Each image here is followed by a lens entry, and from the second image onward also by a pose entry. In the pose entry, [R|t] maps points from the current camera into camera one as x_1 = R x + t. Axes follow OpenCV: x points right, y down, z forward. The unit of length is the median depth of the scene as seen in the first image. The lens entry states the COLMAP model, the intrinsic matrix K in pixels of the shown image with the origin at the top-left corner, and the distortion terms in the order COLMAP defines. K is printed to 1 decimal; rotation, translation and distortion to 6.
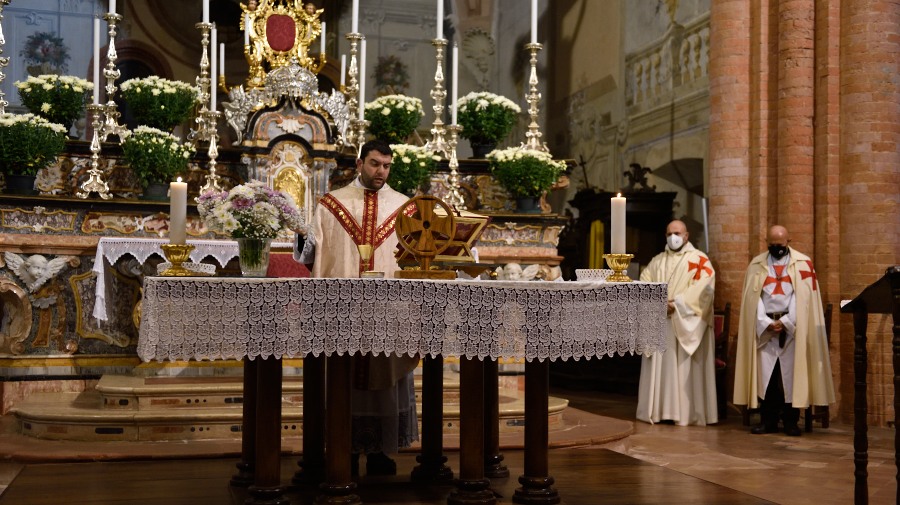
lens RADIAL K [[1120.6, 0, 452.3], [0, 1120.6, 251.5], [0, 0, 1]] dist [0.110568, 0.000000]
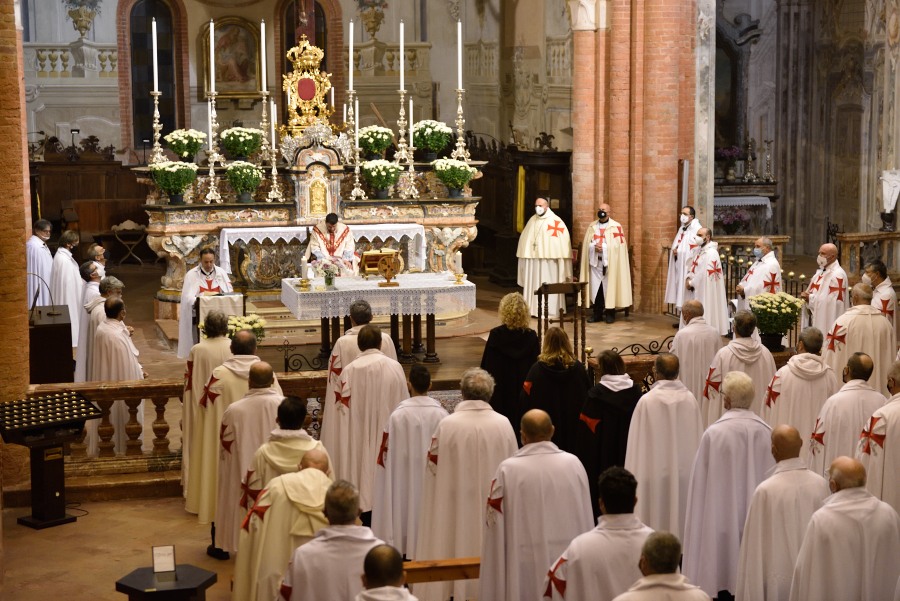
lens RADIAL K [[1694.7, 0, 453.1], [0, 1694.7, 301.5], [0, 0, 1]] dist [0.115340, 0.000000]
pose [[0.999761, -0.017447, -0.013161, 0.092446], [0.019553, 0.983096, 0.182046, -0.340377], [0.009762, -0.182259, 0.983202, -1.532550]]
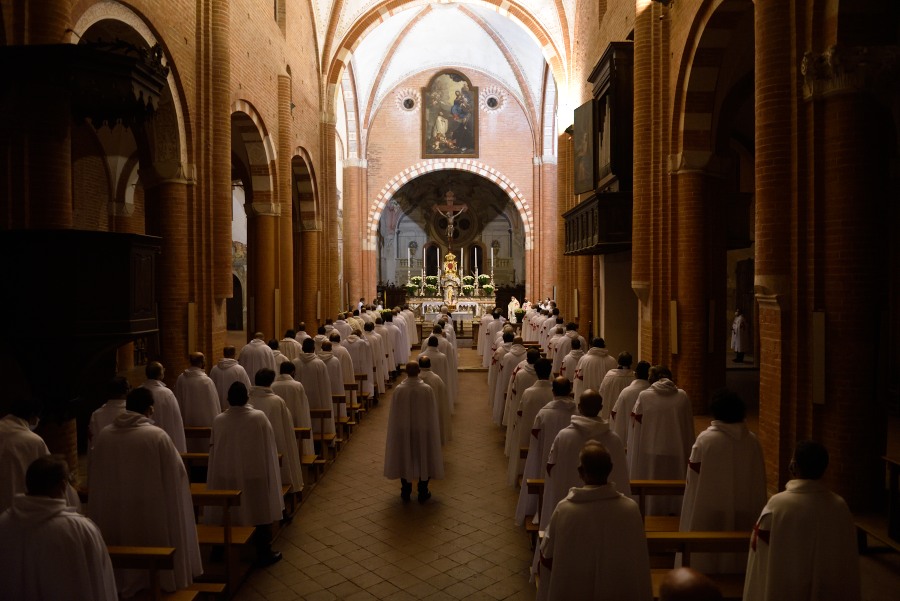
lens RADIAL K [[616.1, 0, 451.8], [0, 616.1, 297.9], [0, 0, 1]] dist [-0.044642, -0.005073]
pose [[0.962191, -0.008549, -0.272241, 0.769967], [0.027964, 0.997326, 0.067517, -0.248620], [0.270936, -0.072578, 0.959857, -2.238532]]
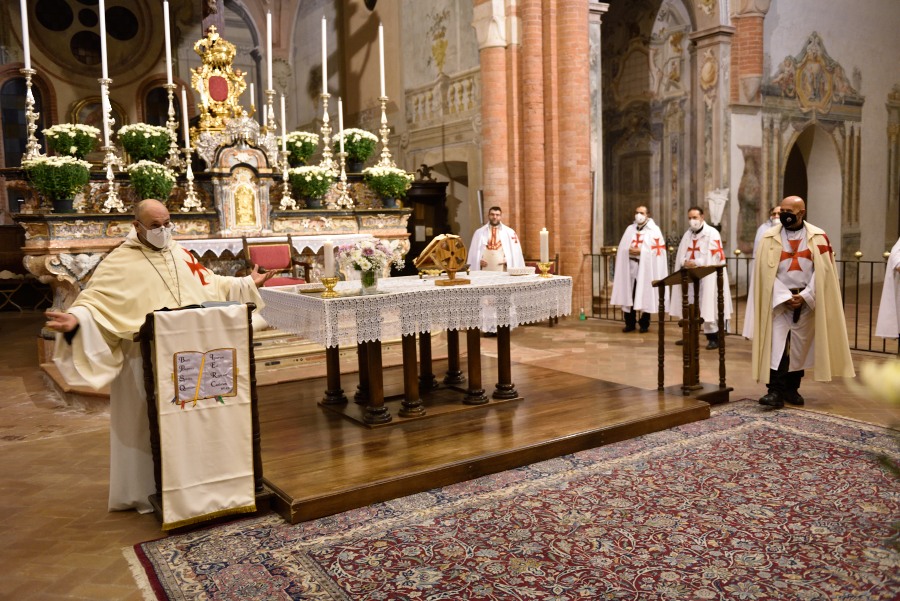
lens RADIAL K [[763.5, 0, 451.6], [0, 763.5, 299.1], [0, 0, 1]] dist [-0.003709, -0.004175]
pose [[0.947262, -0.071047, 0.312485, -0.195277], [0.024953, 0.988507, 0.149104, -0.063975], [-0.319487, -0.133443, 0.938148, -0.067118]]
